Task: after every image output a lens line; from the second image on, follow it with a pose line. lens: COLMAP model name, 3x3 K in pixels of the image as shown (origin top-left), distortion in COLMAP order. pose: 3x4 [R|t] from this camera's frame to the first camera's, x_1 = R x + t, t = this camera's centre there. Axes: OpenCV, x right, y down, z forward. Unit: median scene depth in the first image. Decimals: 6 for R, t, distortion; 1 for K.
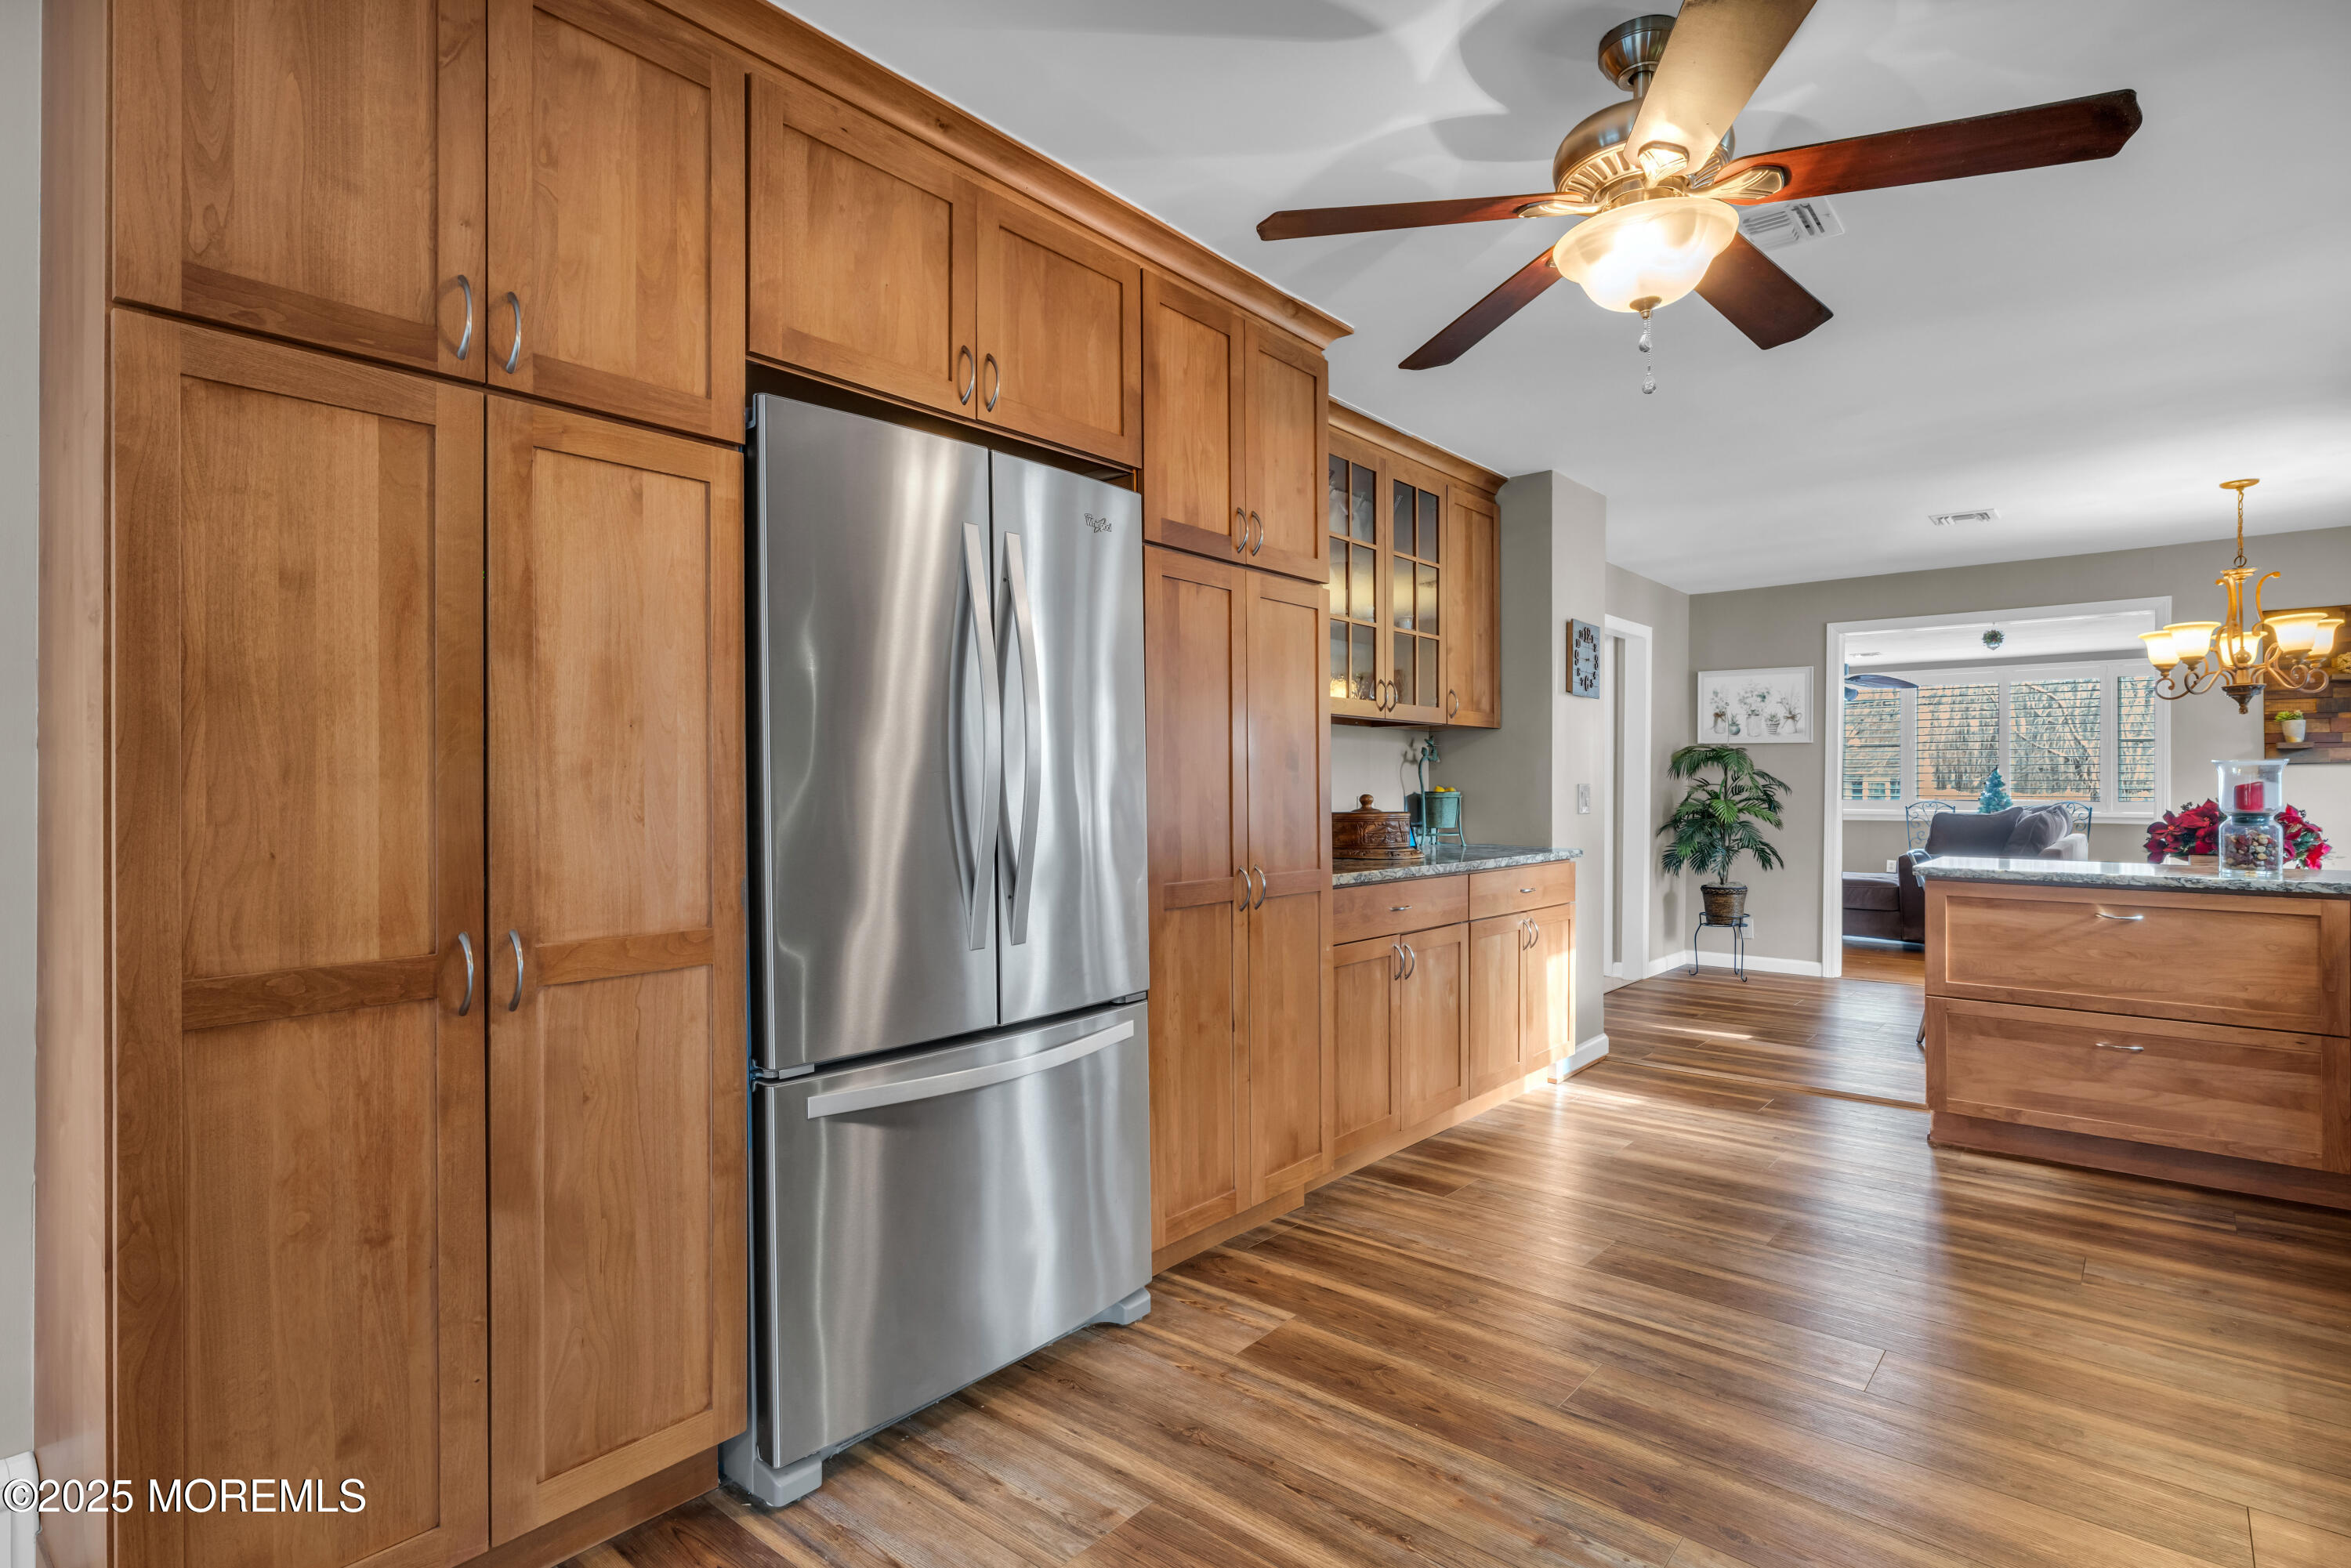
lens RADIAL K [[1180.6, 0, 1167.6], [0, 1180.6, 784.0], [0, 0, 1]] dist [0.000824, -0.000132]
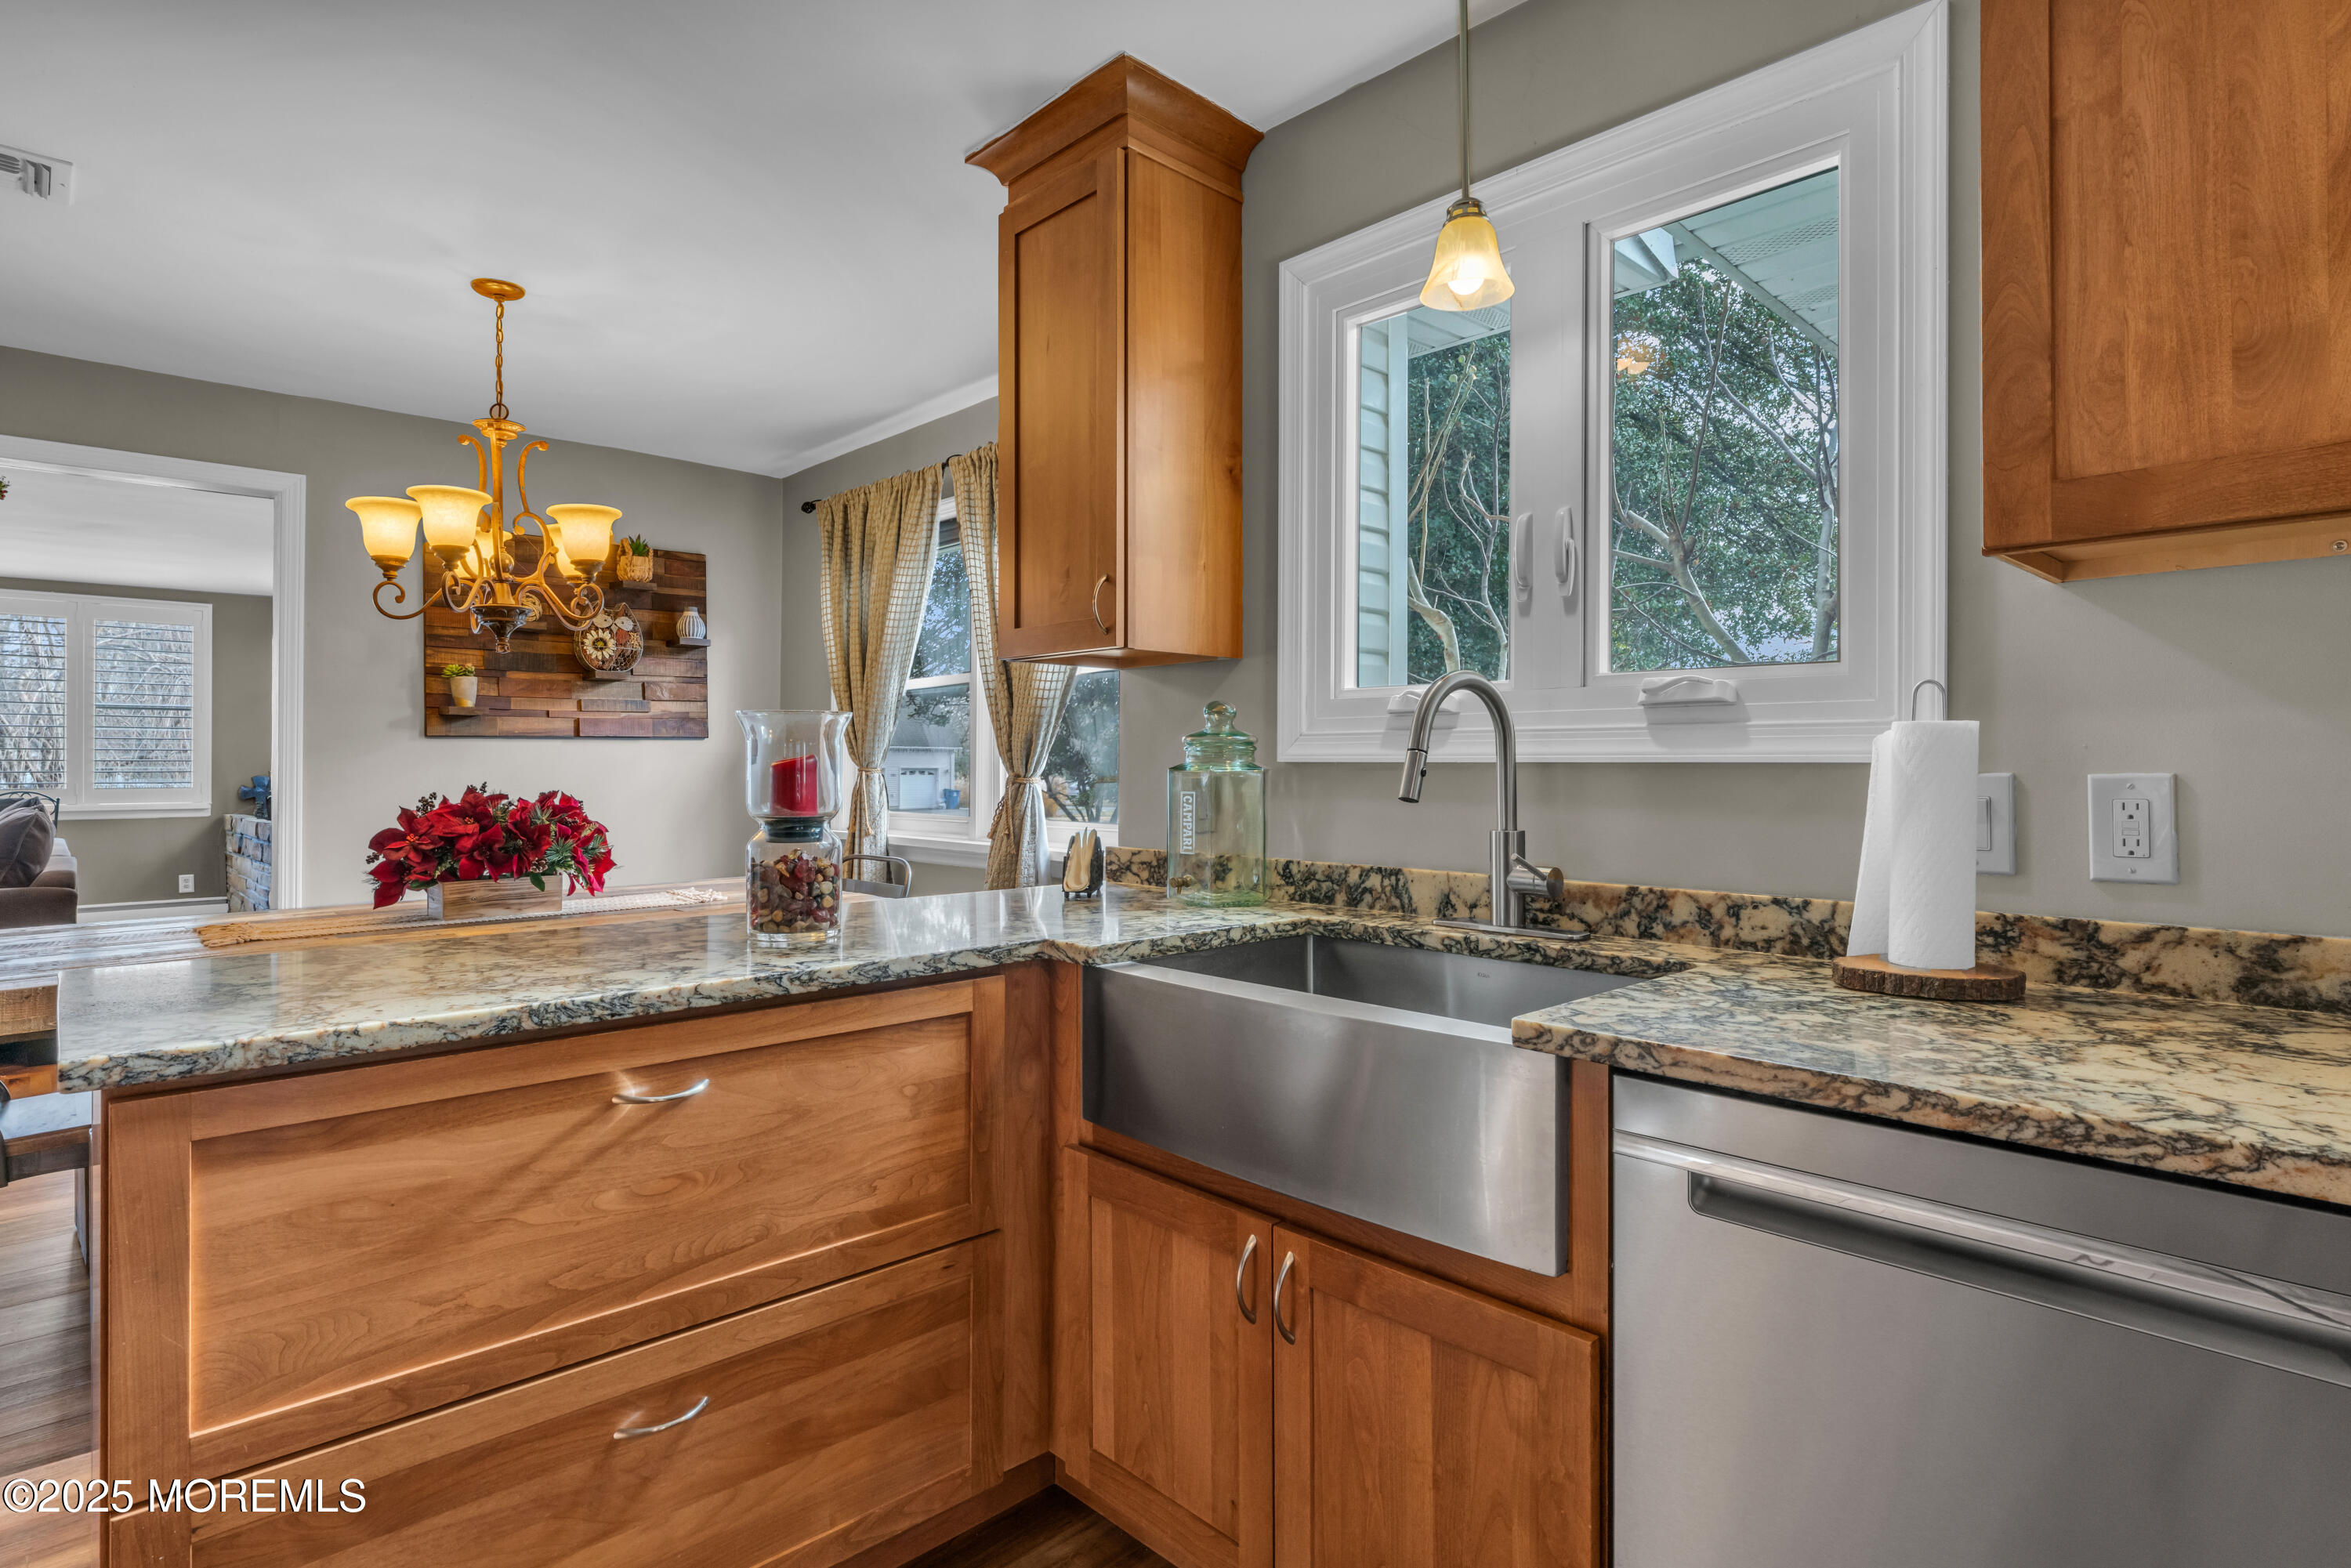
lens RADIAL K [[1180.6, 0, 1164.4], [0, 1180.6, 765.2], [0, 0, 1]] dist [0.000824, -0.000132]
pose [[0.102401, 0.000716, 0.994743, 0.443861], [0.000026, 1.000000, -0.000722, 0.002665], [-0.994743, 0.000100, 0.102401, 0.822350]]
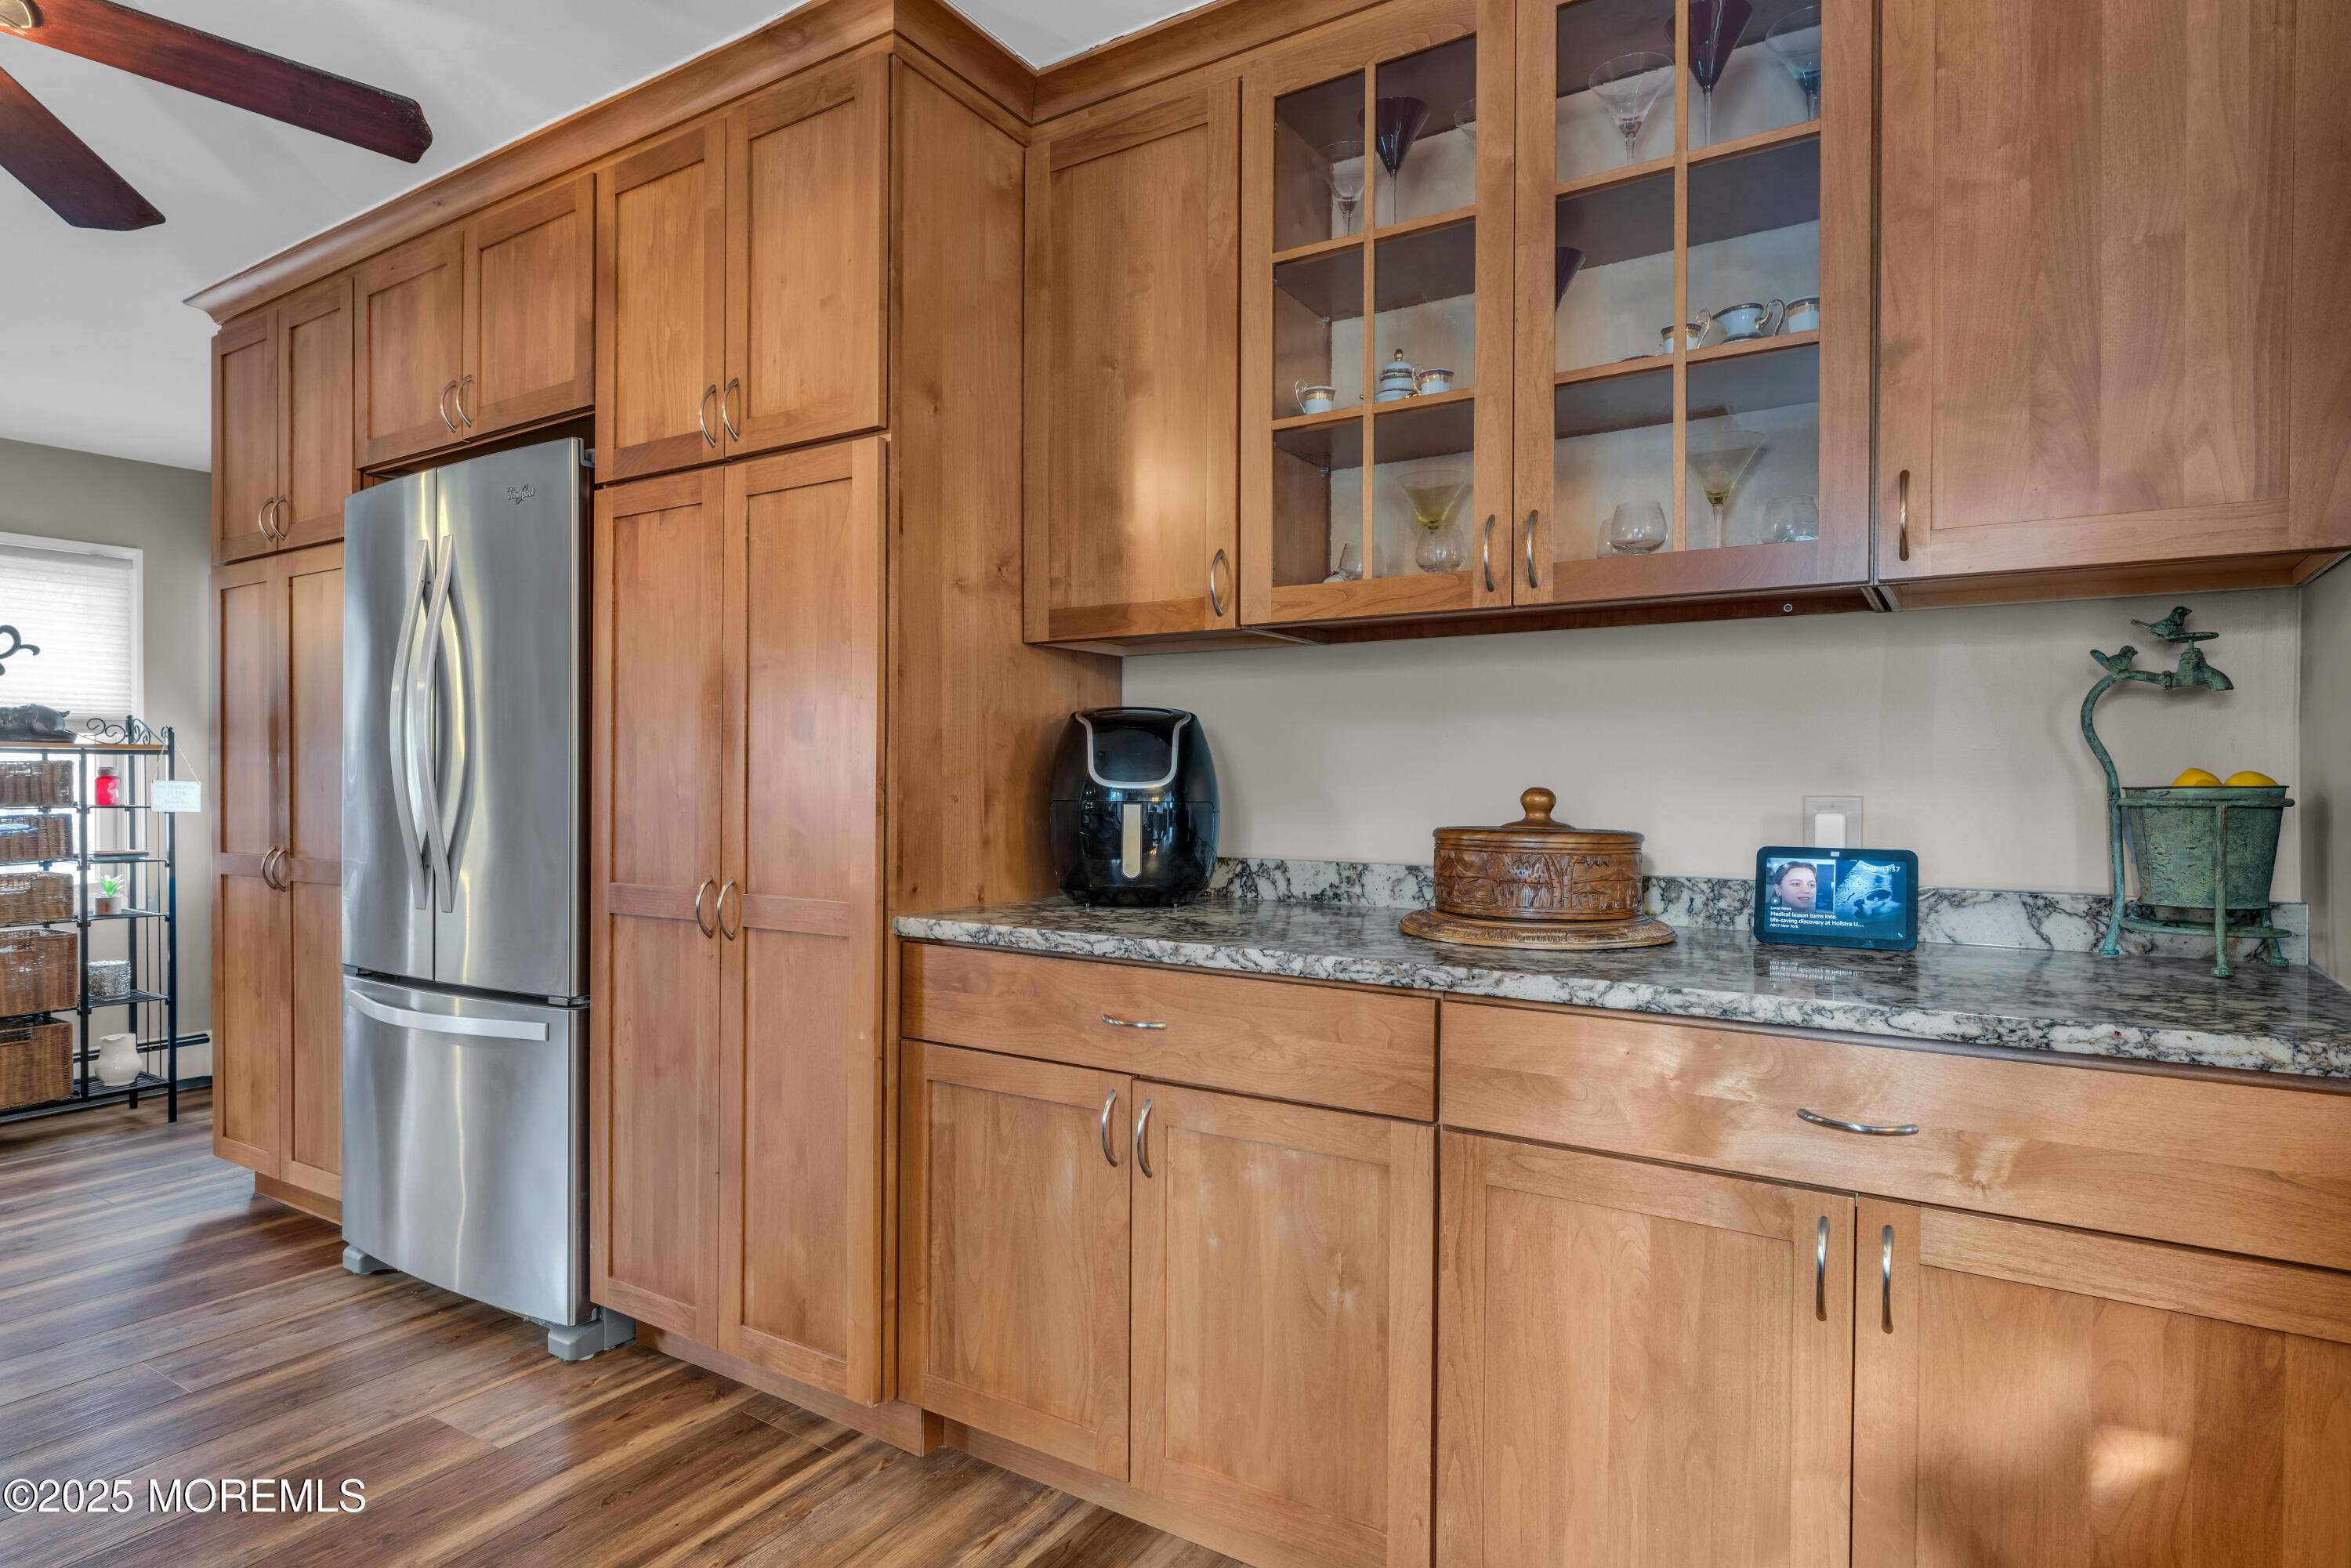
lens RADIAL K [[1270.4, 0, 1185.5], [0, 1270.4, 785.4], [0, 0, 1]] dist [0.003439, 0.000760]
pose [[0.133783, 0.010349, -0.990957, 0.745138], [0.000330, 0.999945, 0.010487, 0.004190], [0.991011, -0.001730, 0.133773, 1.001917]]
